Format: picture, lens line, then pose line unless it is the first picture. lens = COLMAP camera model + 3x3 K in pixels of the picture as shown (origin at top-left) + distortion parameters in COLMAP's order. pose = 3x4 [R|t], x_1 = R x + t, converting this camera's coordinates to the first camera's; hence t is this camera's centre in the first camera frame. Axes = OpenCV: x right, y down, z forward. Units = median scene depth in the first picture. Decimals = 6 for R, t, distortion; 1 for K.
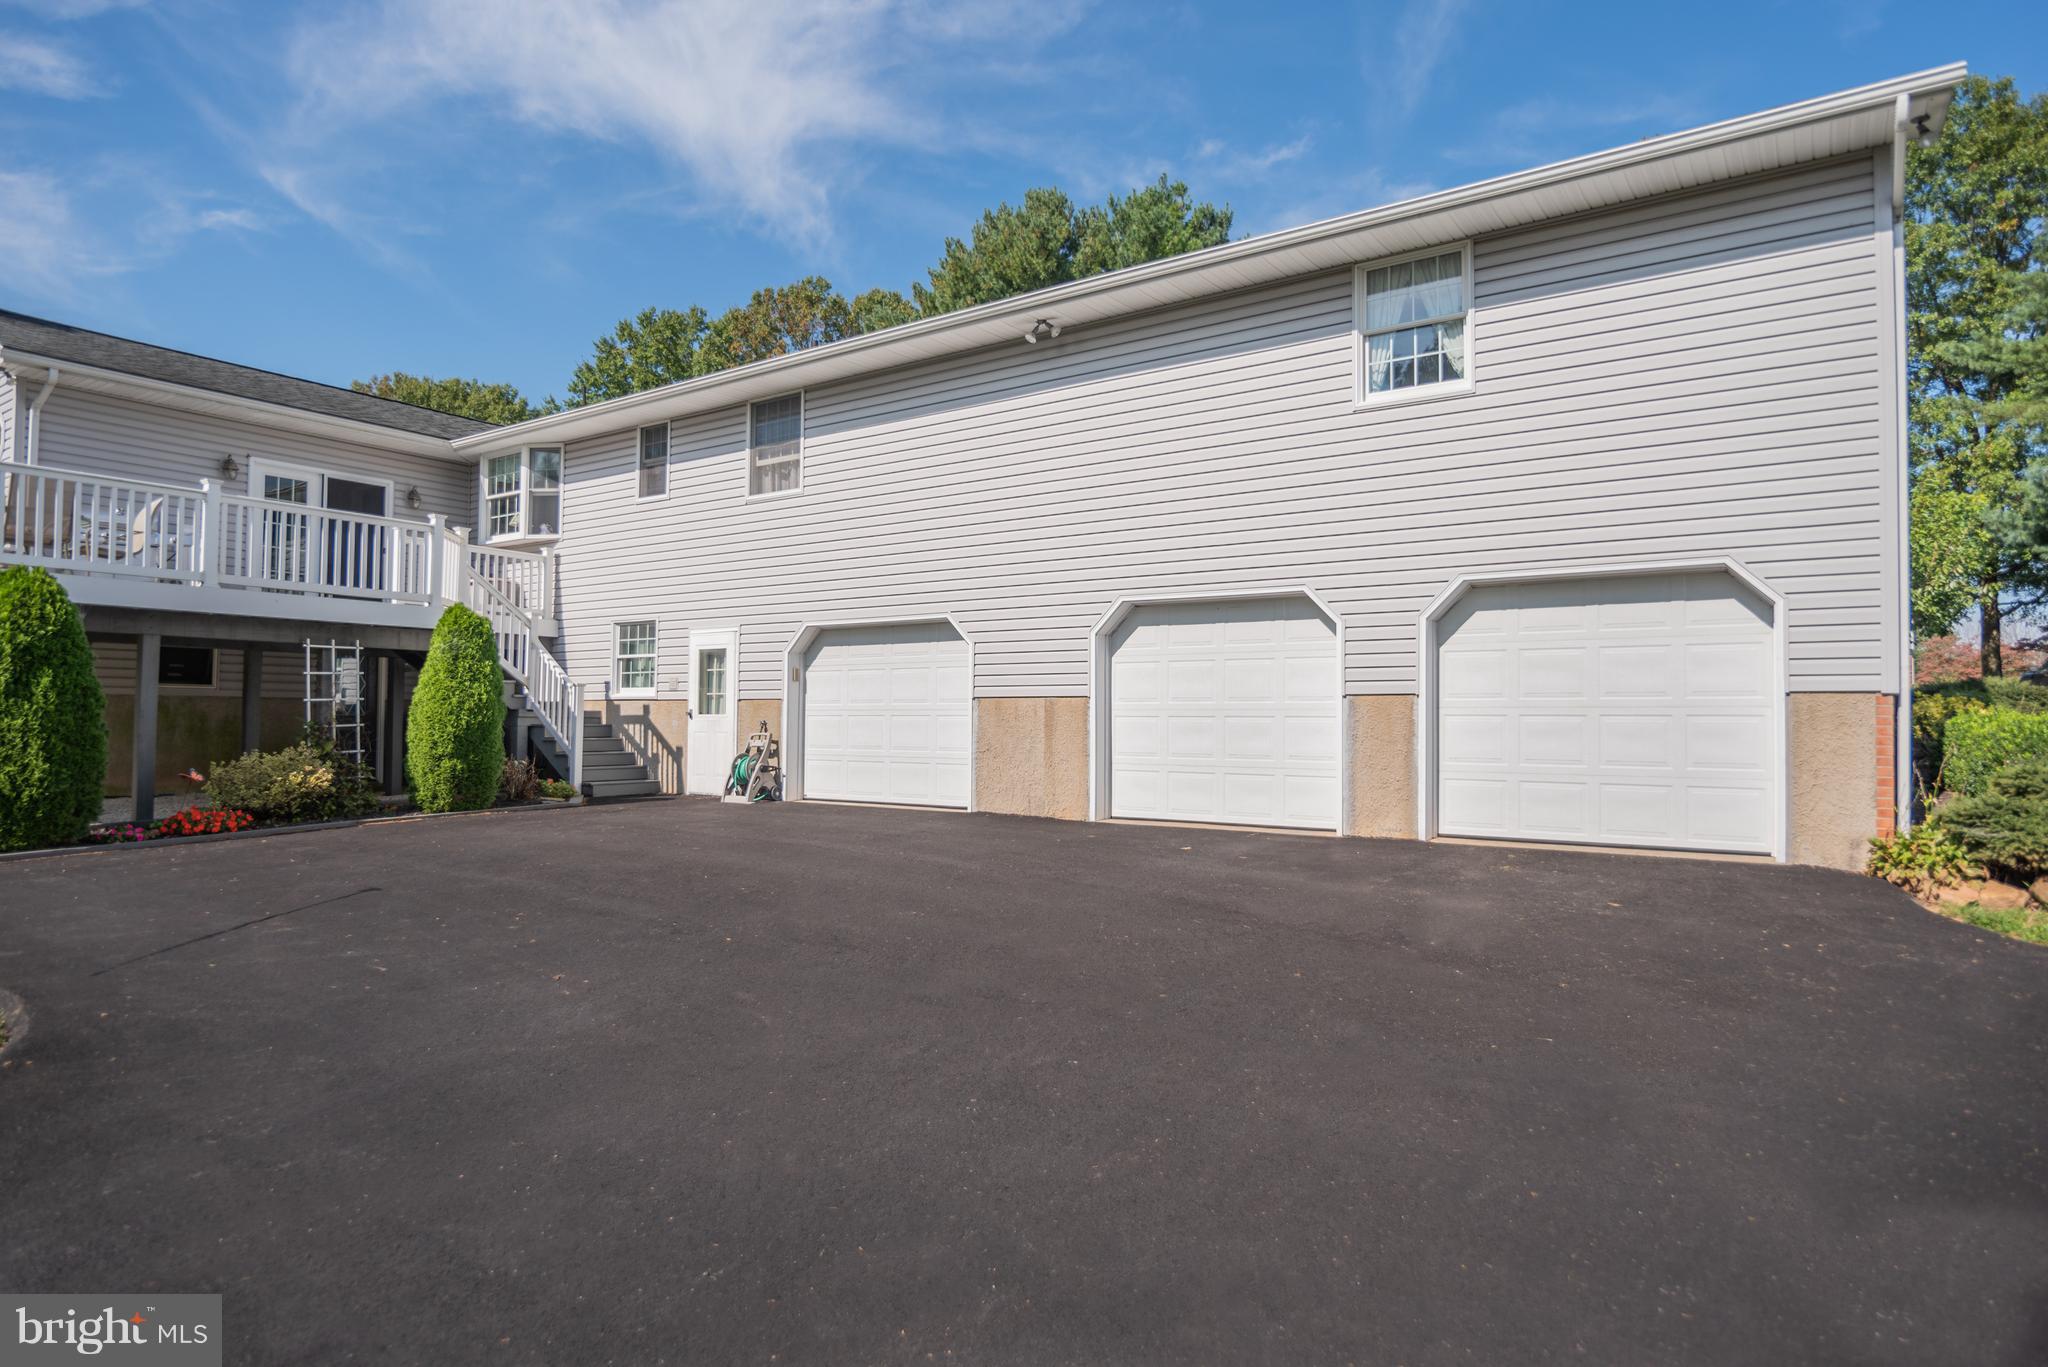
lens RADIAL K [[1174.3, 0, 1021.9], [0, 1174.3, 683.0], [0, 0, 1]] dist [0.007939, 0.003688]
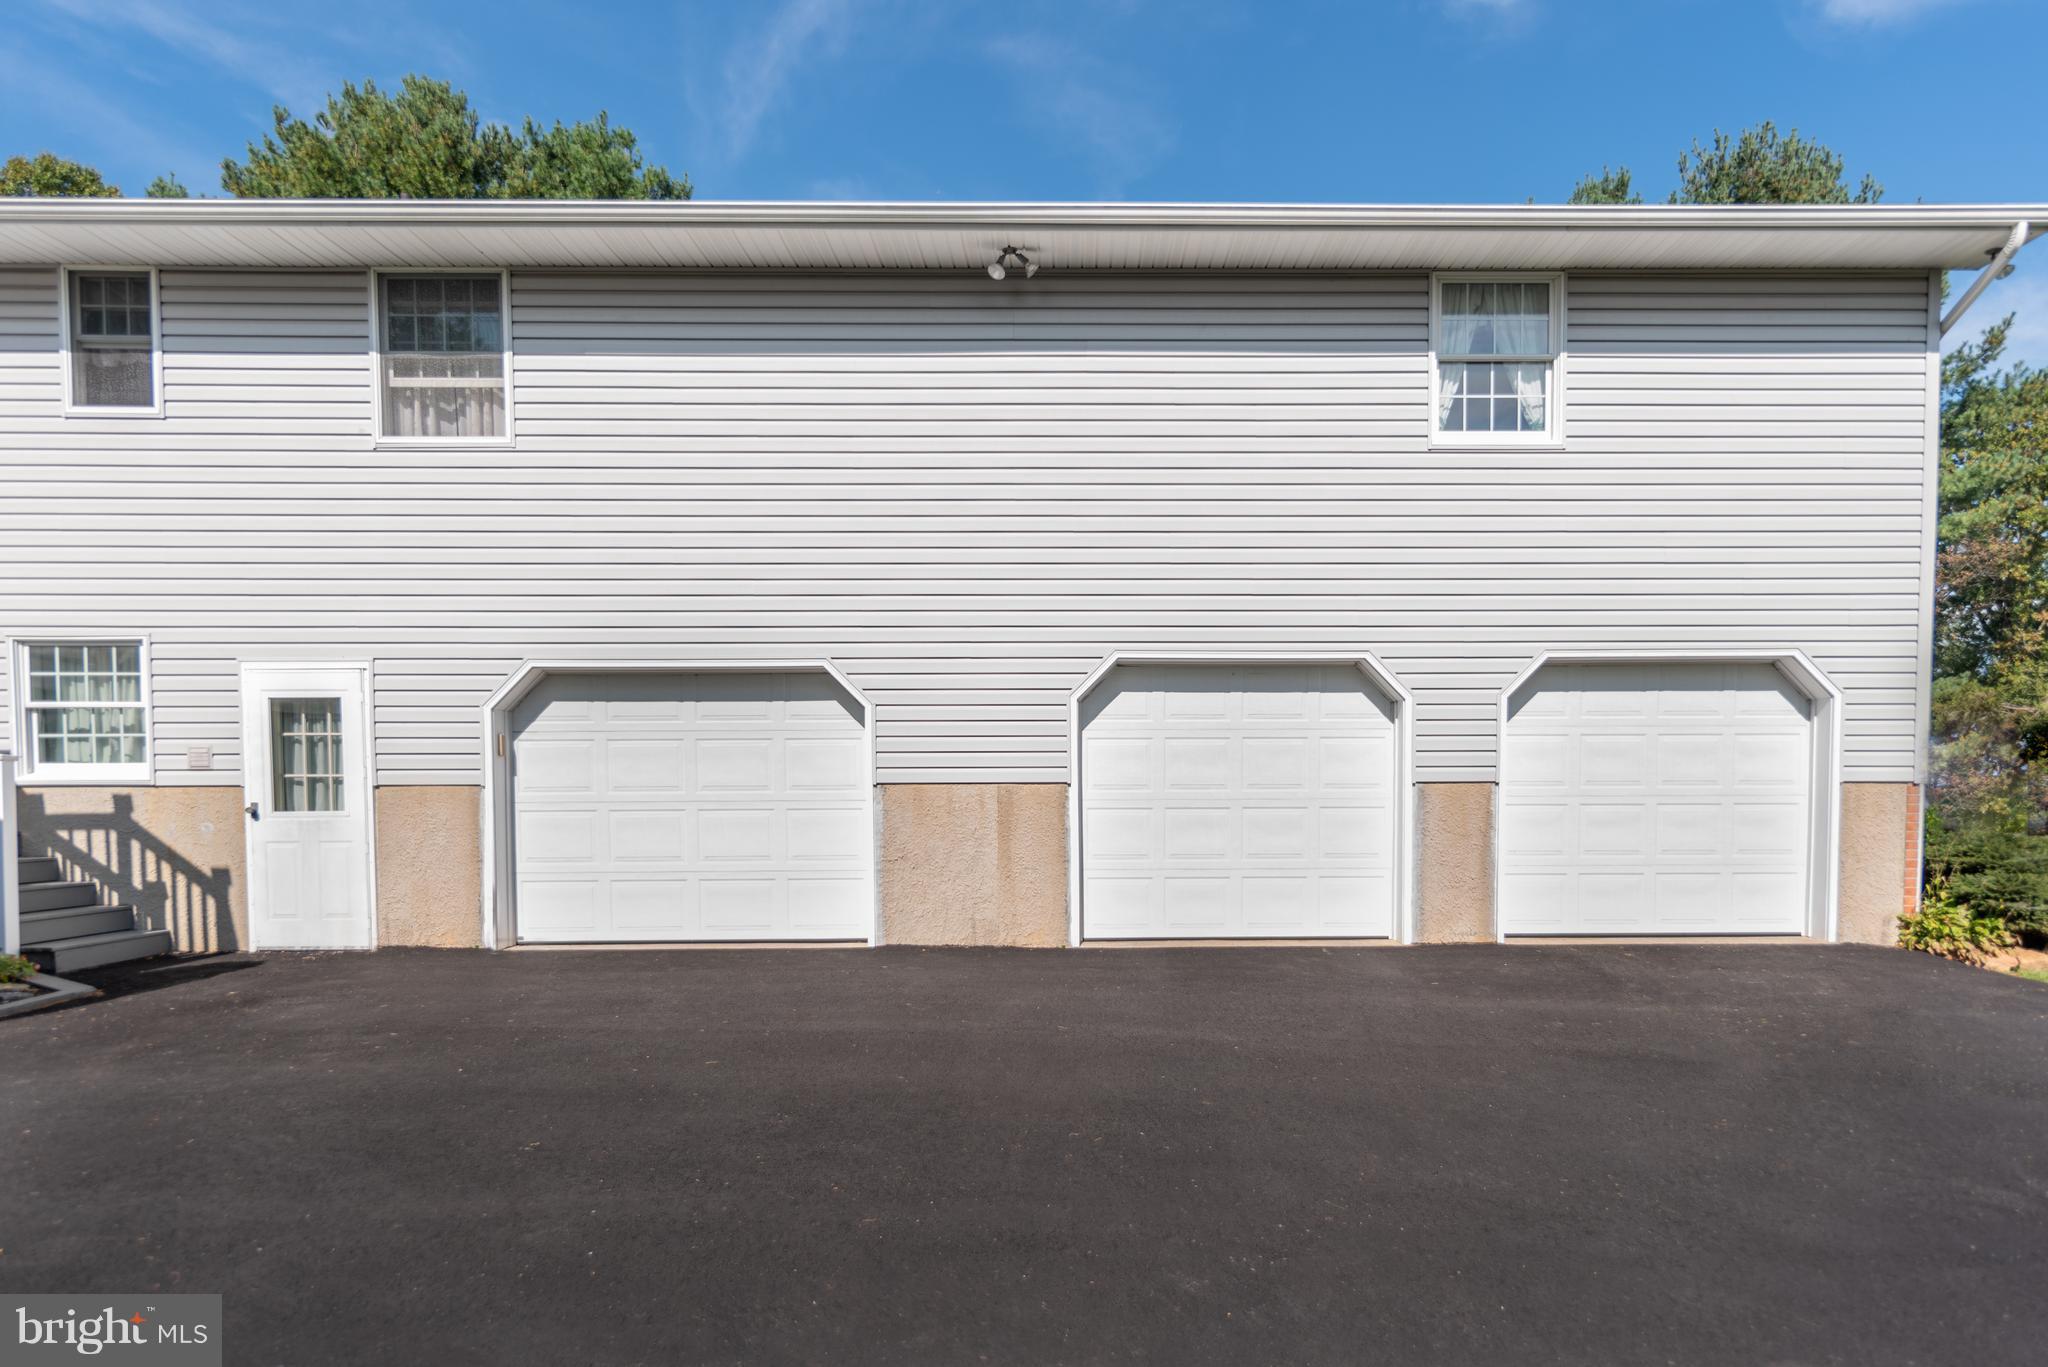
lens RADIAL K [[1174.3, 0, 1018.3], [0, 1174.3, 851.0], [0, 0, 1]] dist [0.007939, 0.003688]
pose [[0.807864, -0.034108, 0.588381, -0.340652], [-0.010809, 0.997299, 0.072655, 0.000244], [-0.589269, -0.065055, 0.805313, 0.340395]]
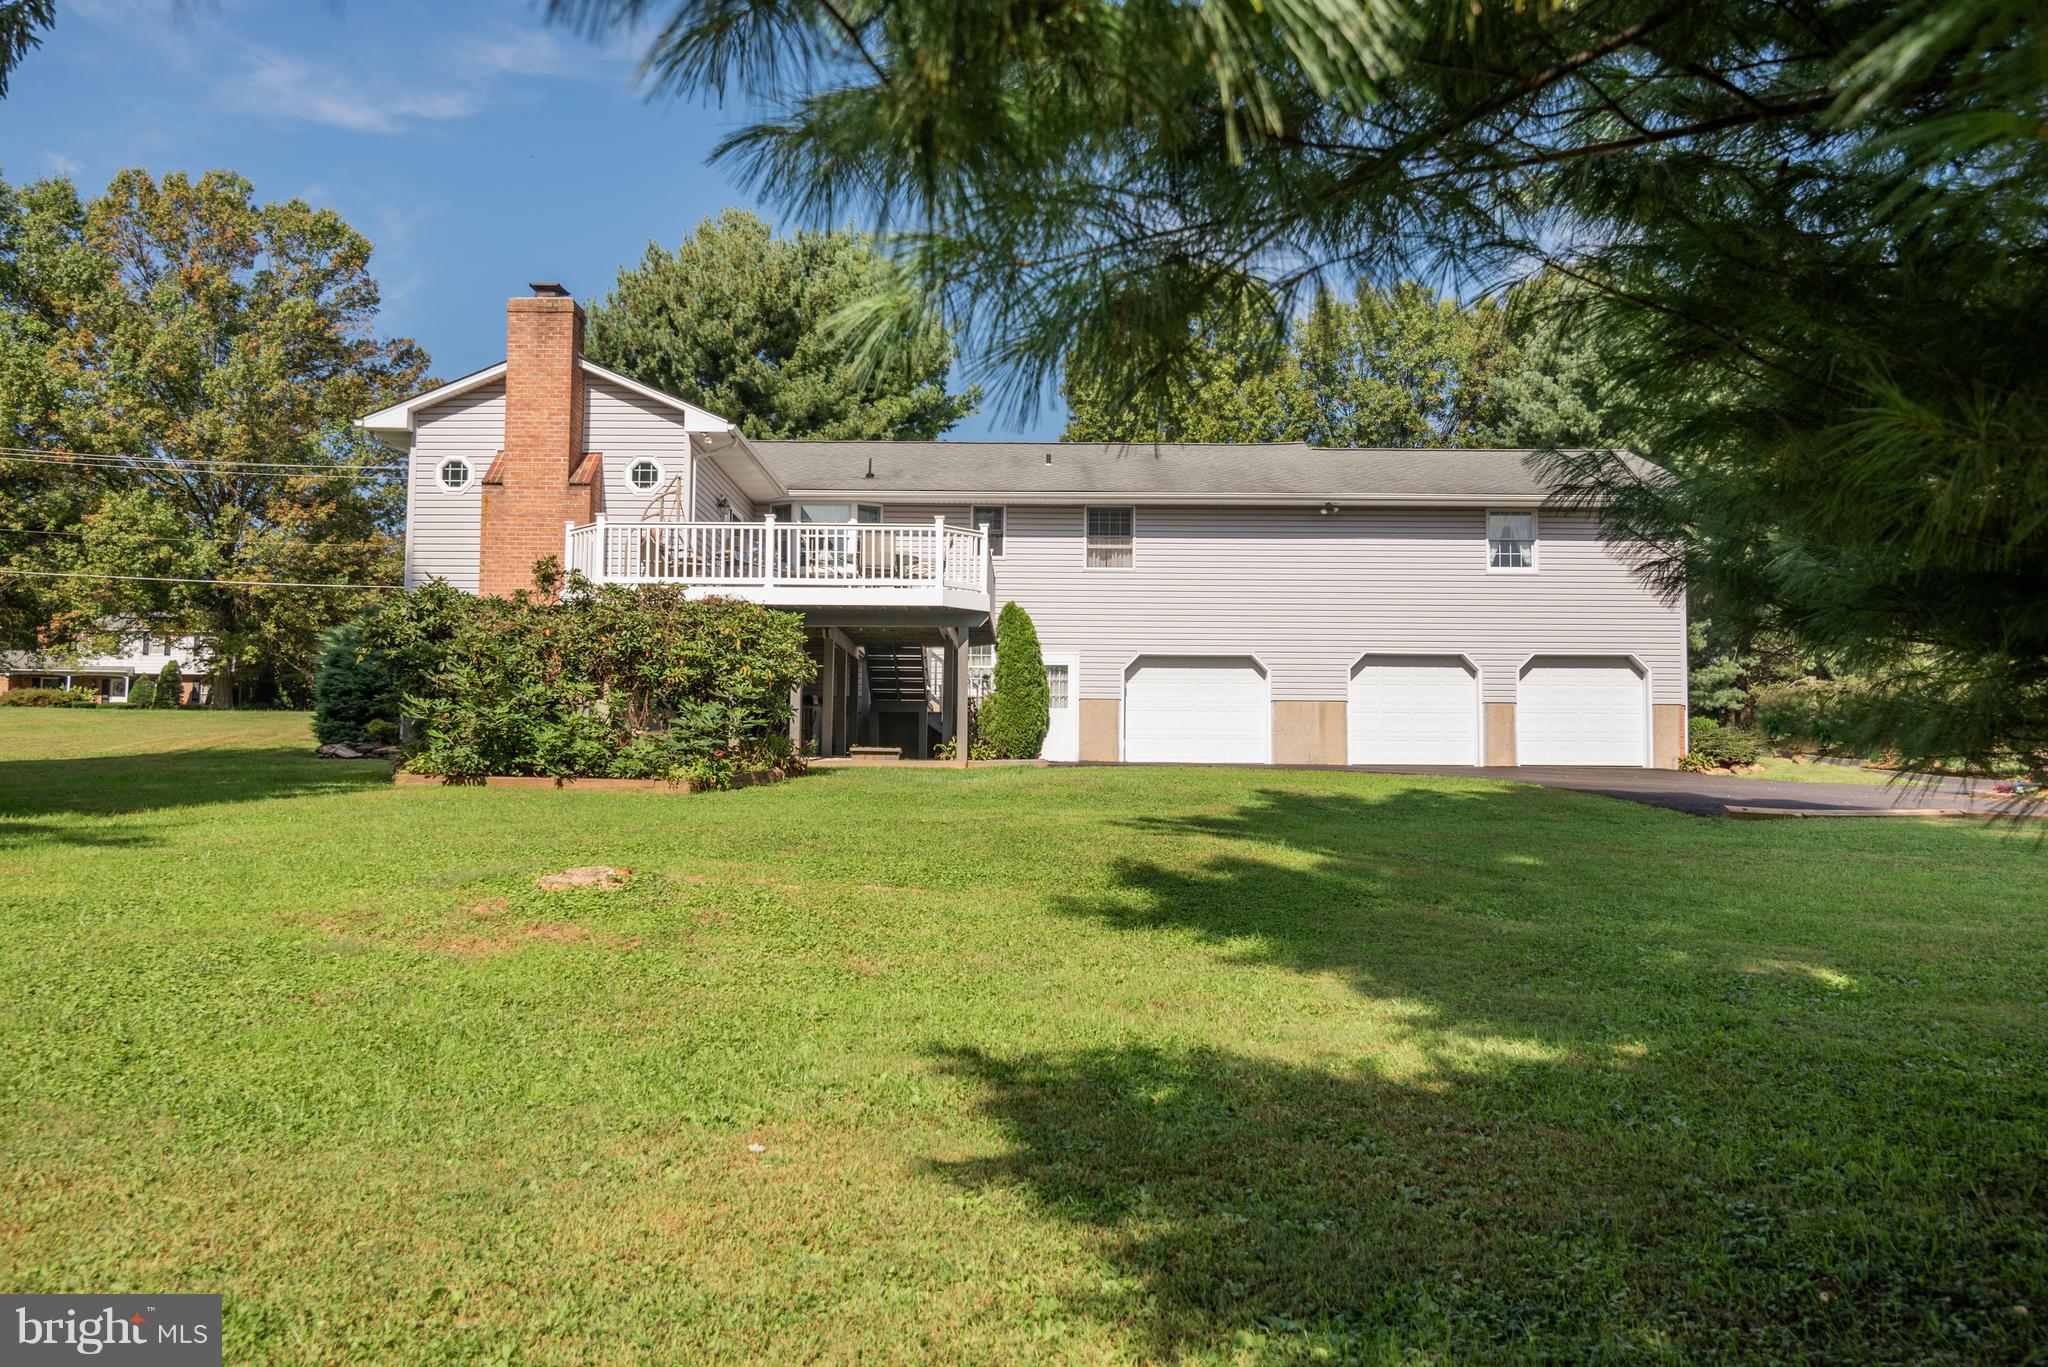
lens RADIAL K [[1569.6, 0, 1026.7], [0, 1569.6, 679.7], [0, 0, 1]] dist [0.011511, 0.002162]
pose [[0.817632, 0.042639, 0.574160, -1.528435], [-0.022937, 0.998874, -0.041517, 0.078455], [-0.575284, 0.020776, 0.817690, -0.661277]]
